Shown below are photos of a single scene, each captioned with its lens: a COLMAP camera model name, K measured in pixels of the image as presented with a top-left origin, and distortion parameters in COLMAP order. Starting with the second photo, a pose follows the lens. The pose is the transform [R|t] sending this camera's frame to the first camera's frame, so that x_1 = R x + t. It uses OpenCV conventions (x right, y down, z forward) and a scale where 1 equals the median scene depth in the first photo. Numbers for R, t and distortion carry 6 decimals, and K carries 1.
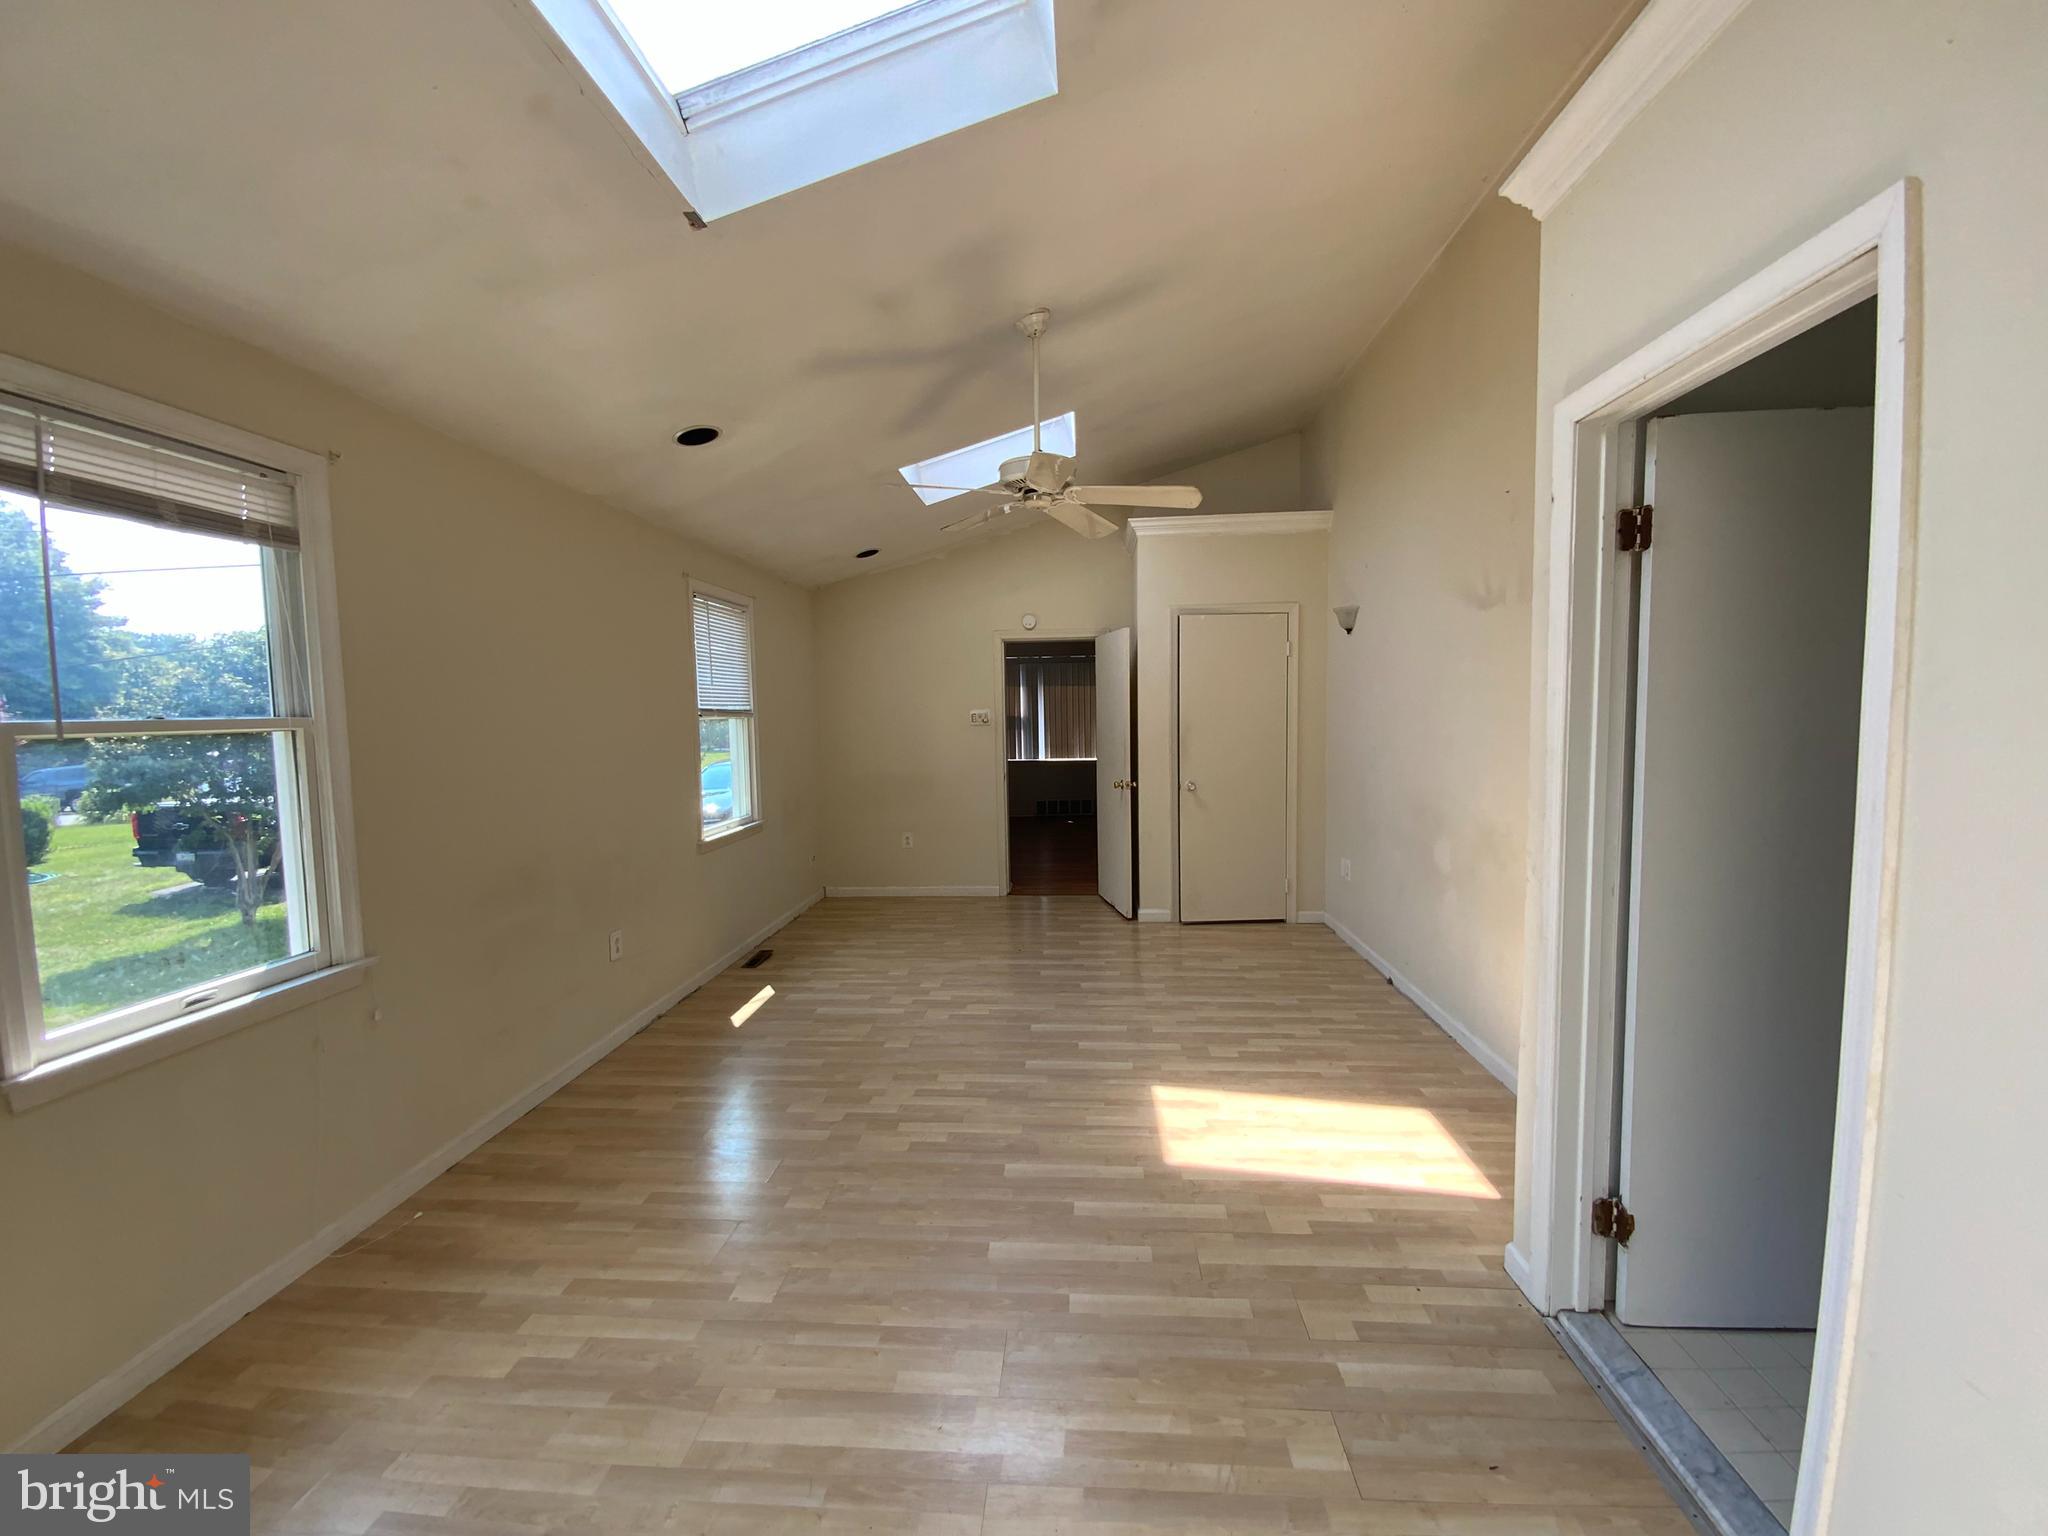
lens RADIAL K [[845.6, 0, 1024.3], [0, 845.6, 768.7], [0, 0, 1]] dist [-0.001506, -0.000205]
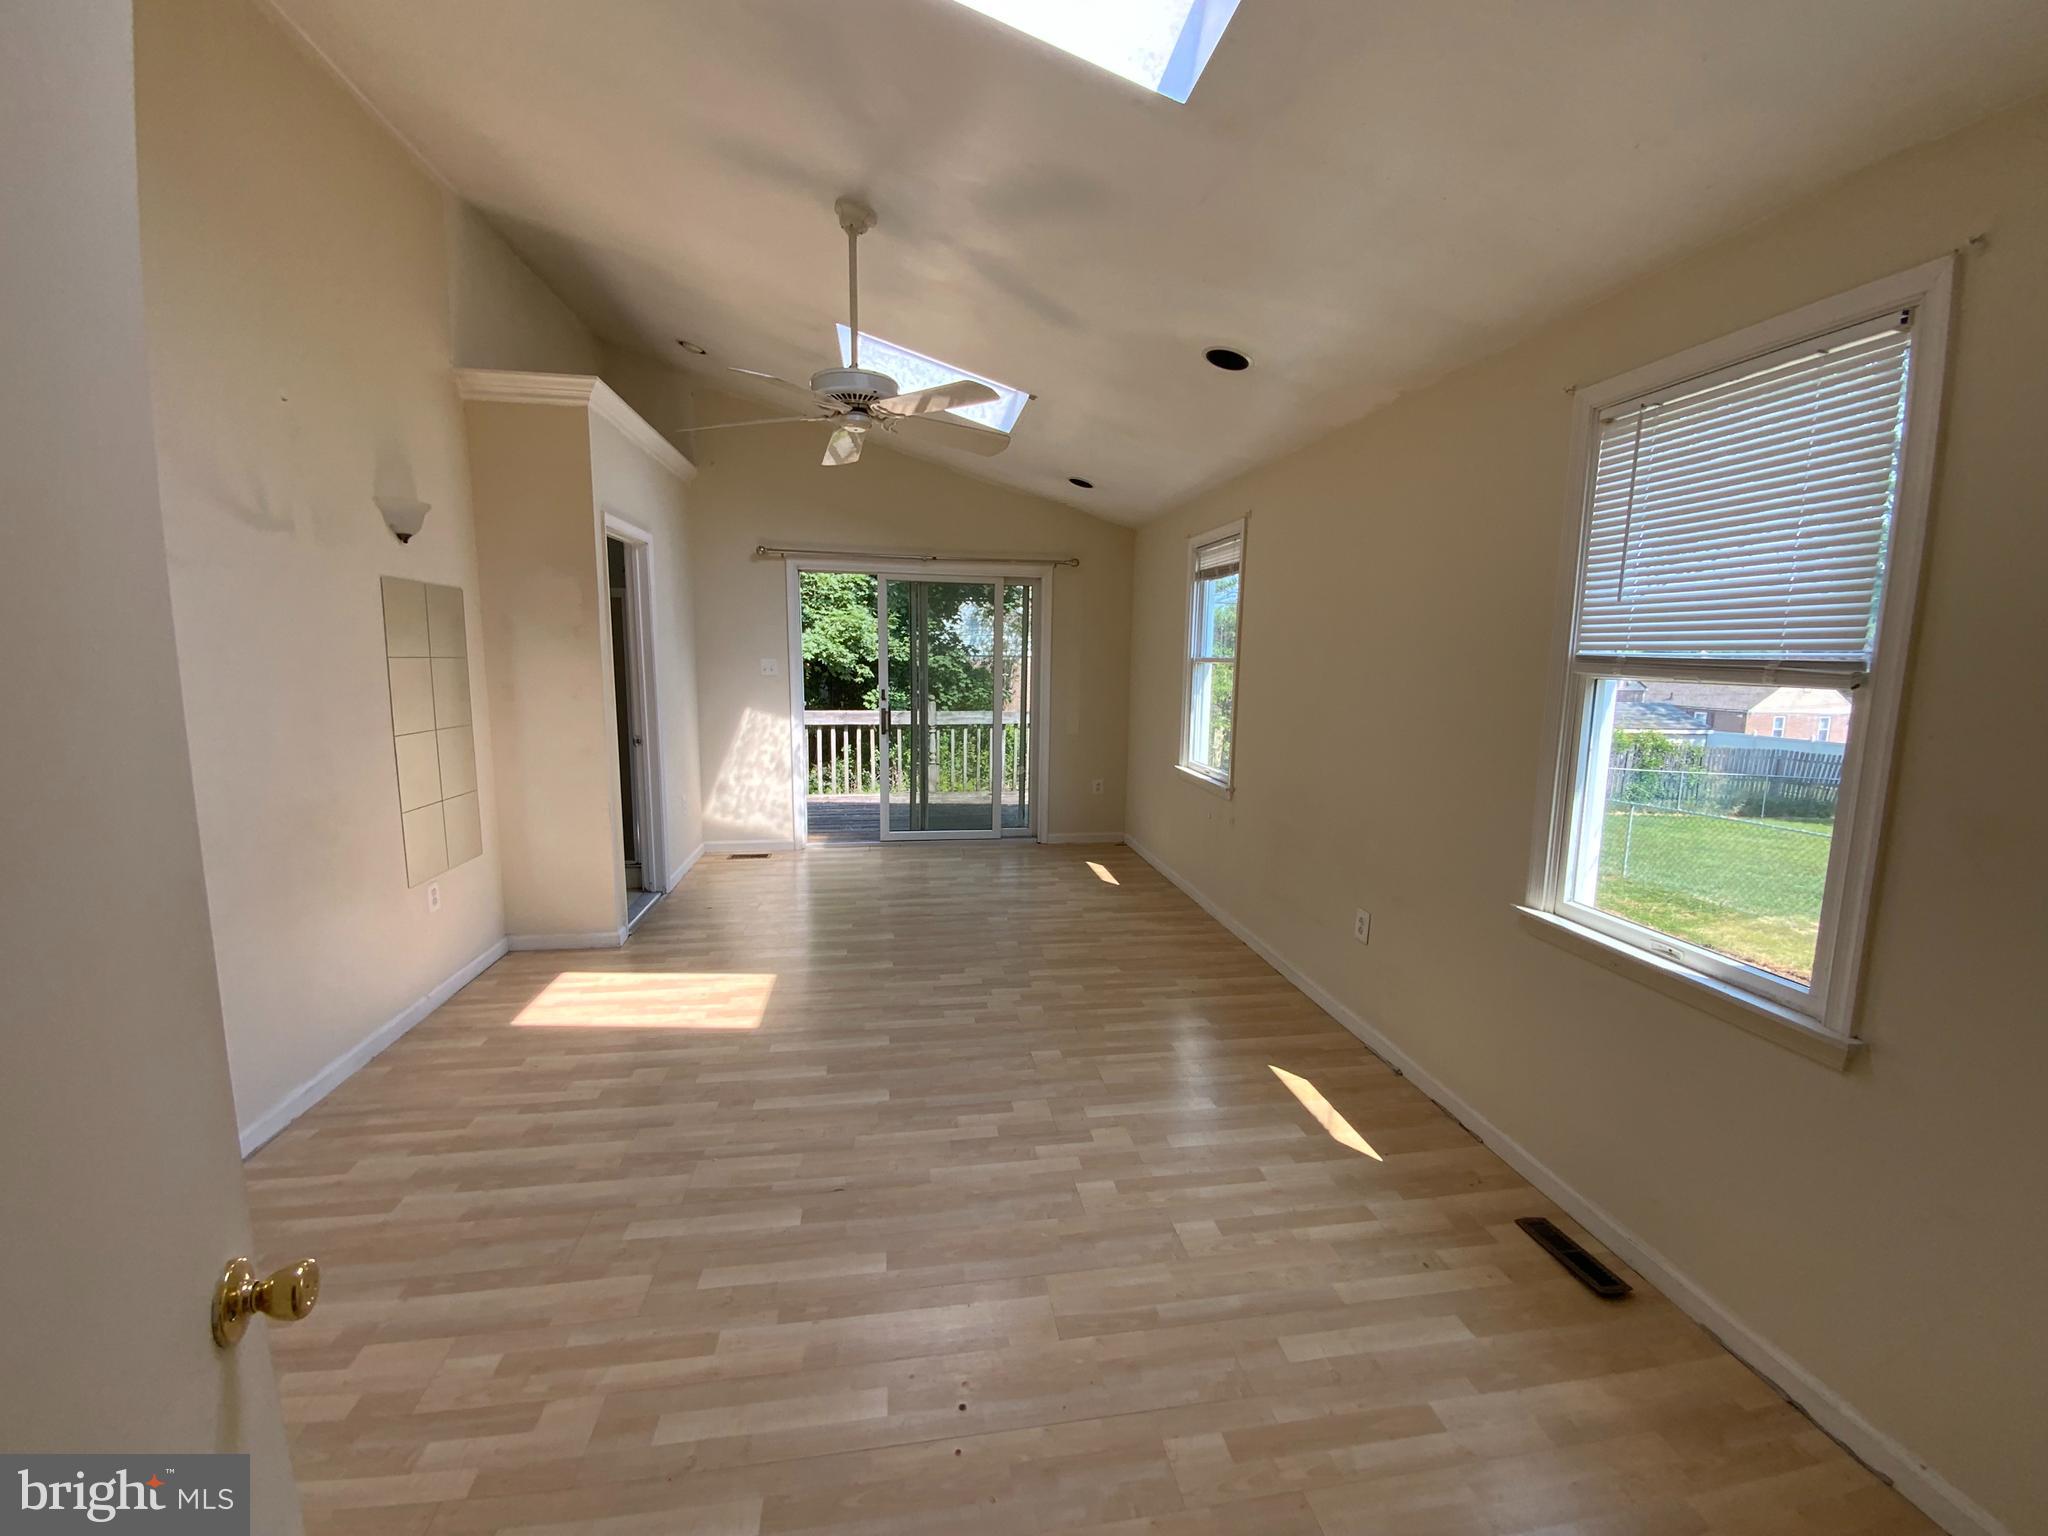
lens RADIAL K [[845.6, 0, 1024.0], [0, 845.6, 767.4], [0, 0, 1]] dist [-0.001506, -0.000205]
pose [[-0.974806, 0.034596, -0.220357, 0.047710], [-0.012547, 0.977830, 0.209025, -0.130379], [0.222703, 0.206523, -0.952760, 1.727701]]
